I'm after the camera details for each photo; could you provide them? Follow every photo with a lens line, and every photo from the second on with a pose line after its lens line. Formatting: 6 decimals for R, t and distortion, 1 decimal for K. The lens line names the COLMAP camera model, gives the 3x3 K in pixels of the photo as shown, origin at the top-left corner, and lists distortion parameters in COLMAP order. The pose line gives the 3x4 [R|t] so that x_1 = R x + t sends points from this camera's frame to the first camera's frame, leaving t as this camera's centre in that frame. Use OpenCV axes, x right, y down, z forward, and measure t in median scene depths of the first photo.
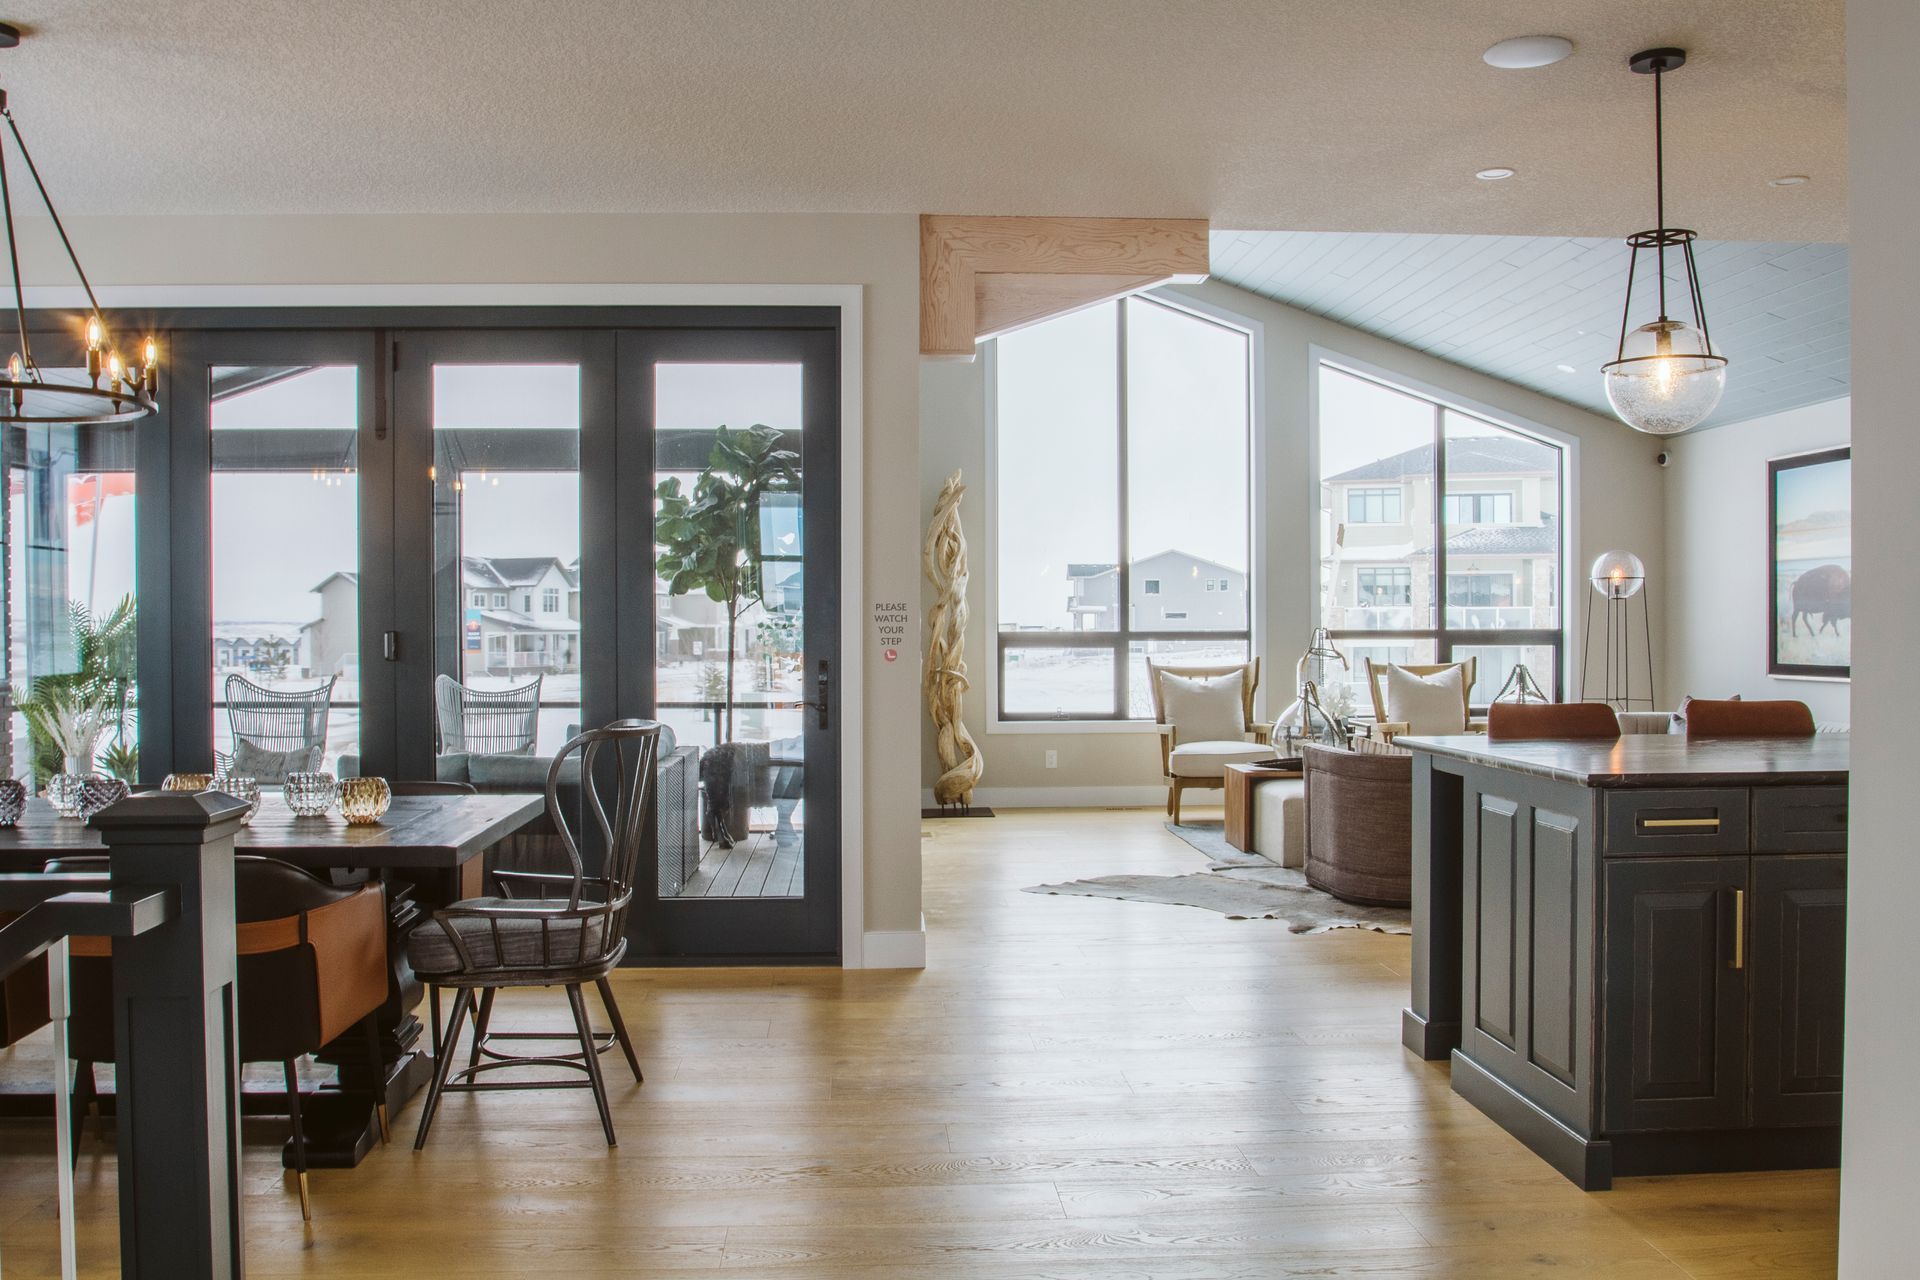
lens RADIAL K [[1575.7, 0, 938.6], [0, 1575.7, 661.2], [0, 0, 1]] dist [-0.088180, 0.052895]
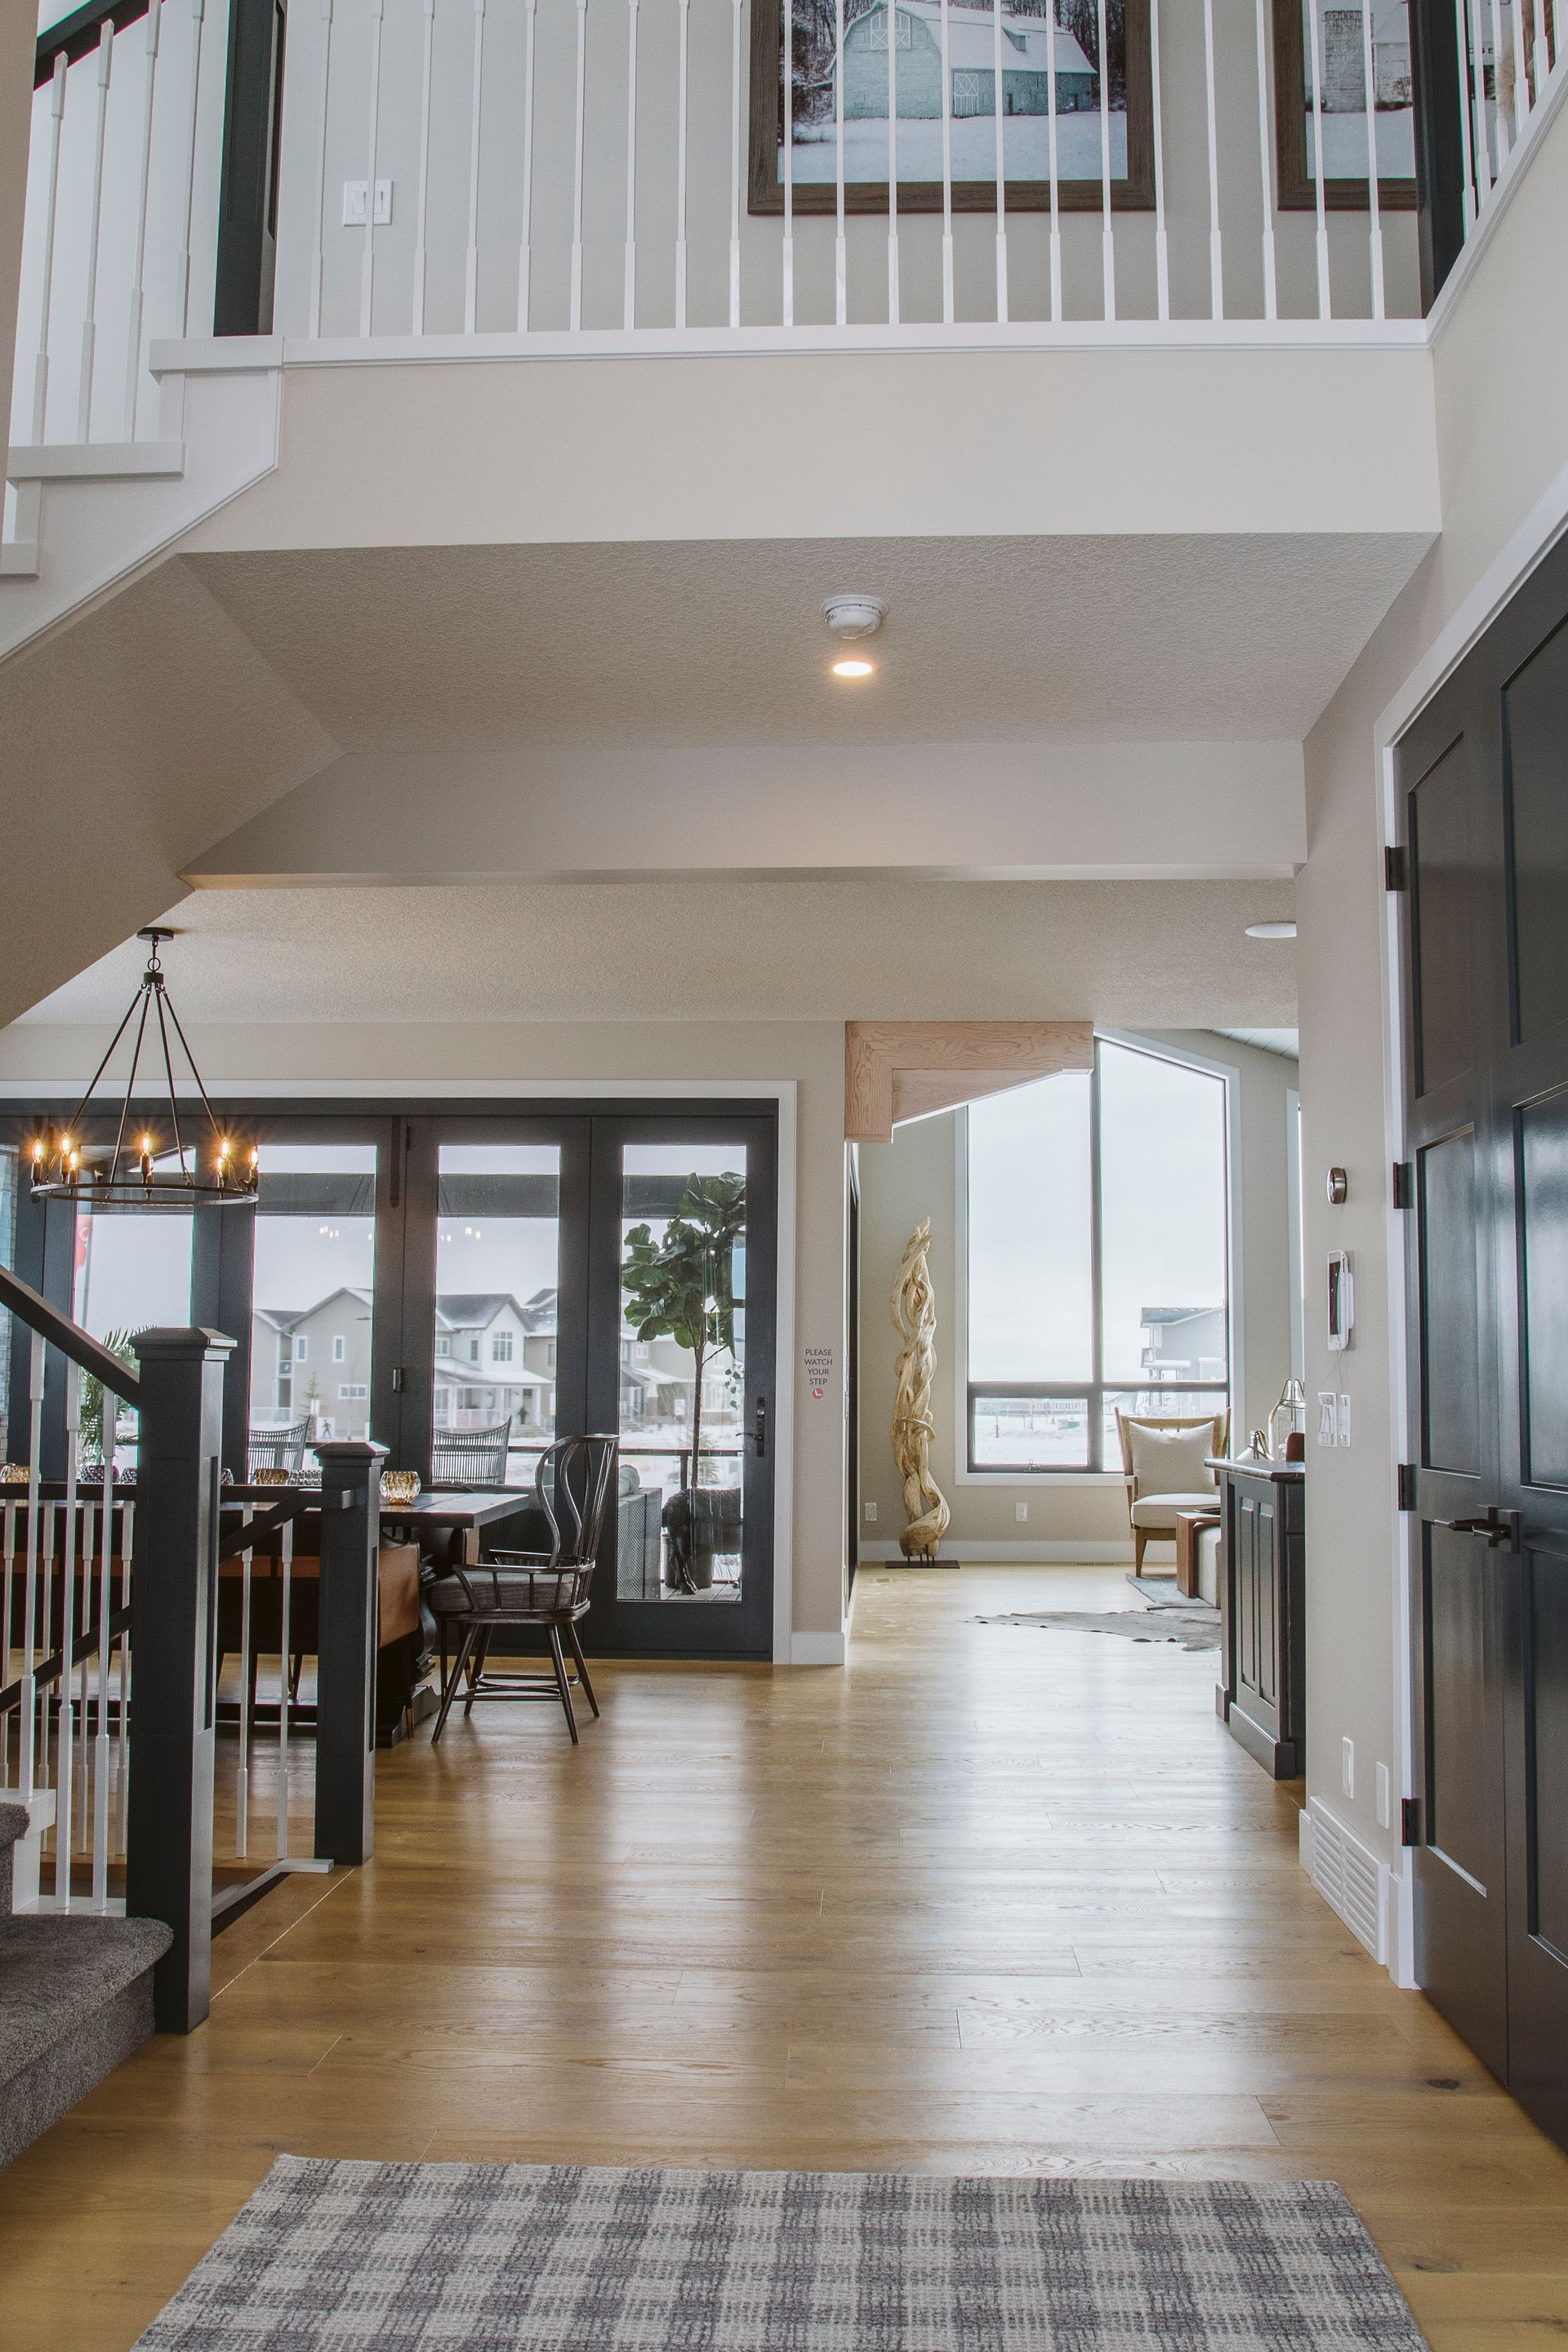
lens RADIAL K [[1985.5, 0, 802.1], [0, 1985.5, 1206.5], [0, 0, 1]] dist [-0.087650, 0.051296]
pose [[0.995732, 0.002119, -0.092272, 0.052554], [-0.012354, 0.993800, -0.110492, 0.011892], [0.091466, 0.111160, 0.989584, -0.266475]]
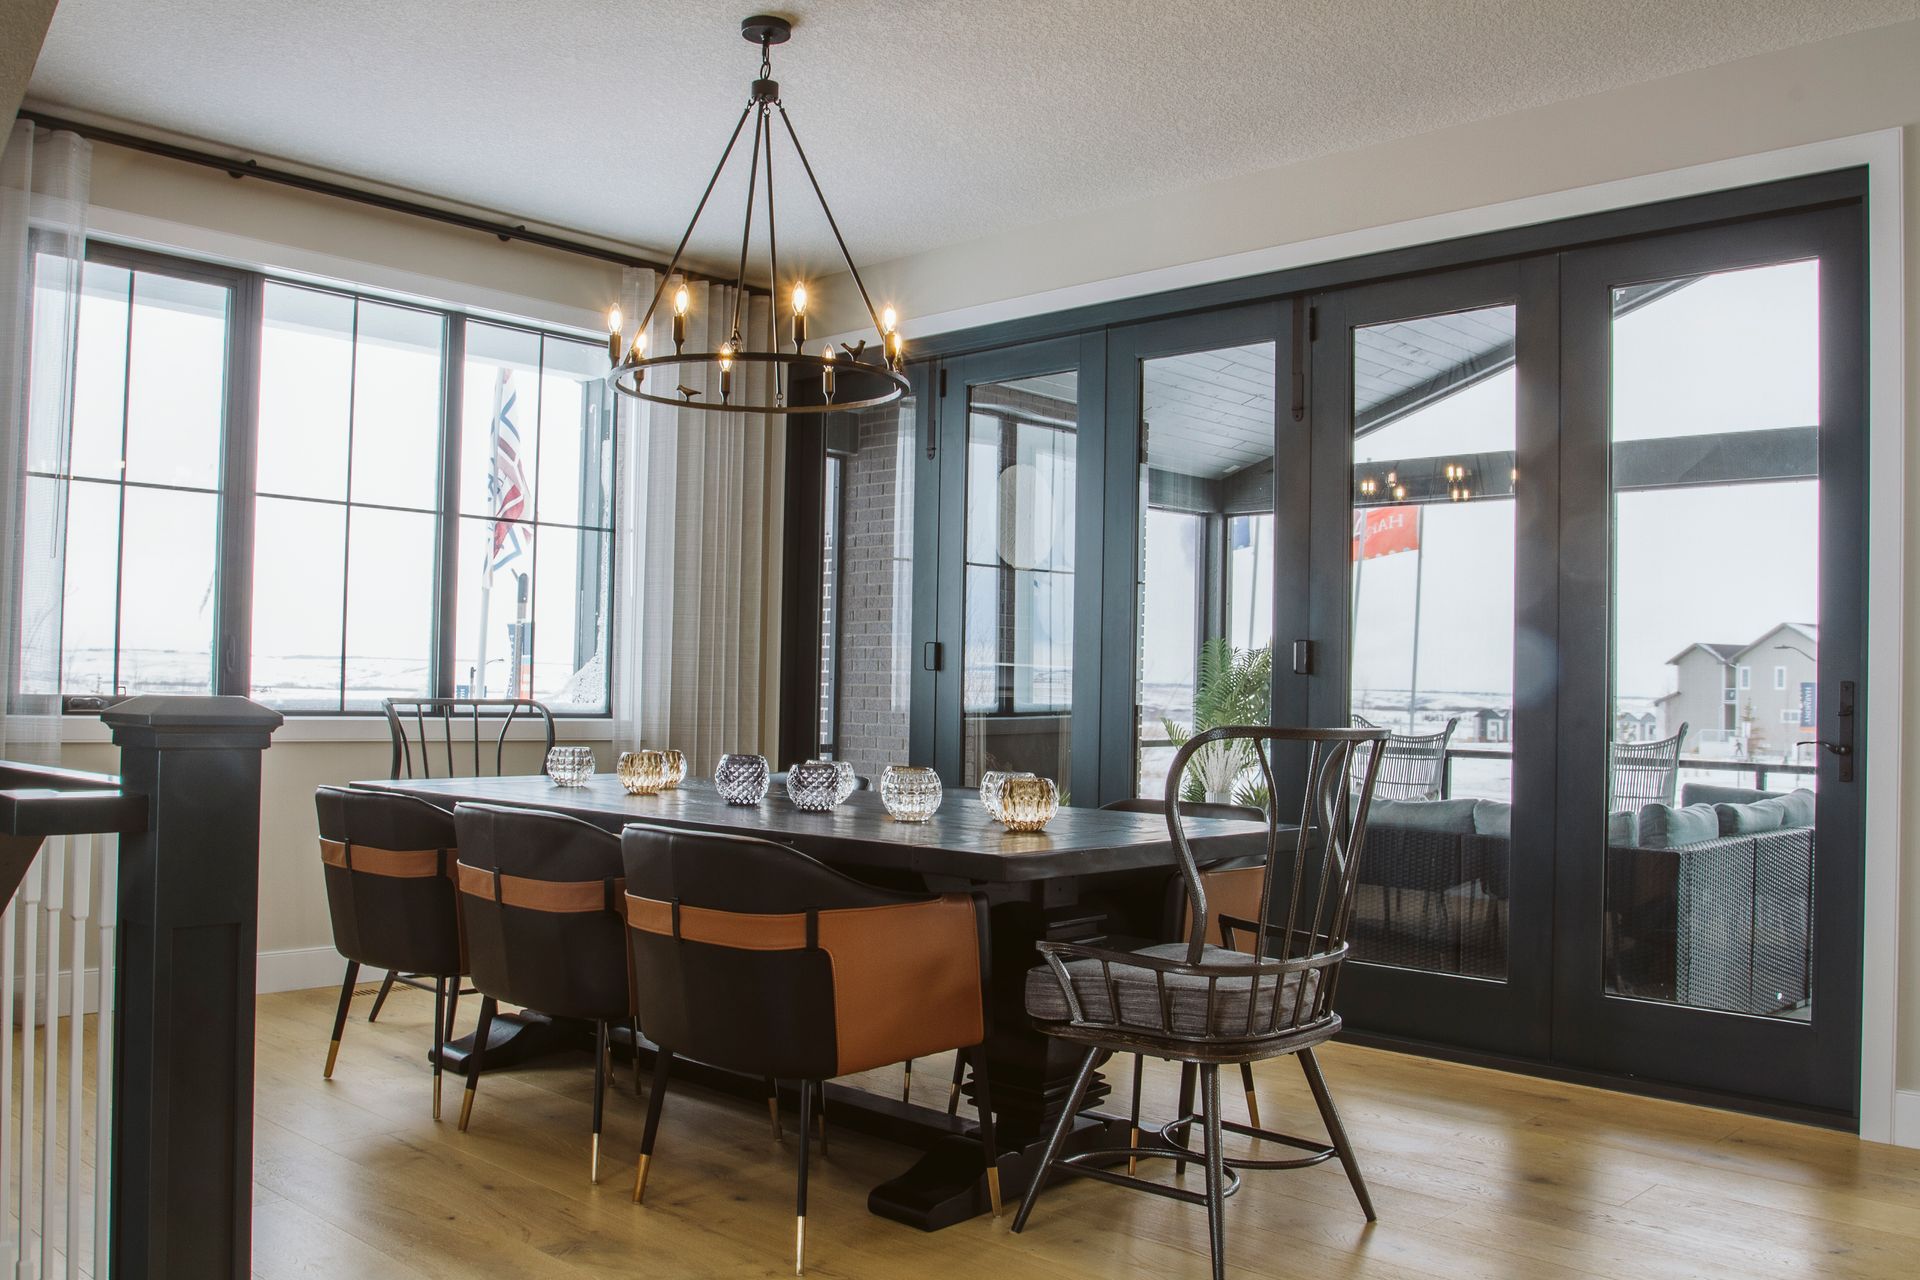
lens RADIAL K [[1620.8, 0, 960.0], [0, 1620.8, 640.0], [0, 0, 1]] dist [-0.087650, 0.051296]
pose [[0.688216, -0.007553, -0.725466, 0.091460], [-0.036939, 0.998284, -0.045435, 0.015911], [0.724565, 0.058067, 0.686756, 0.138820]]
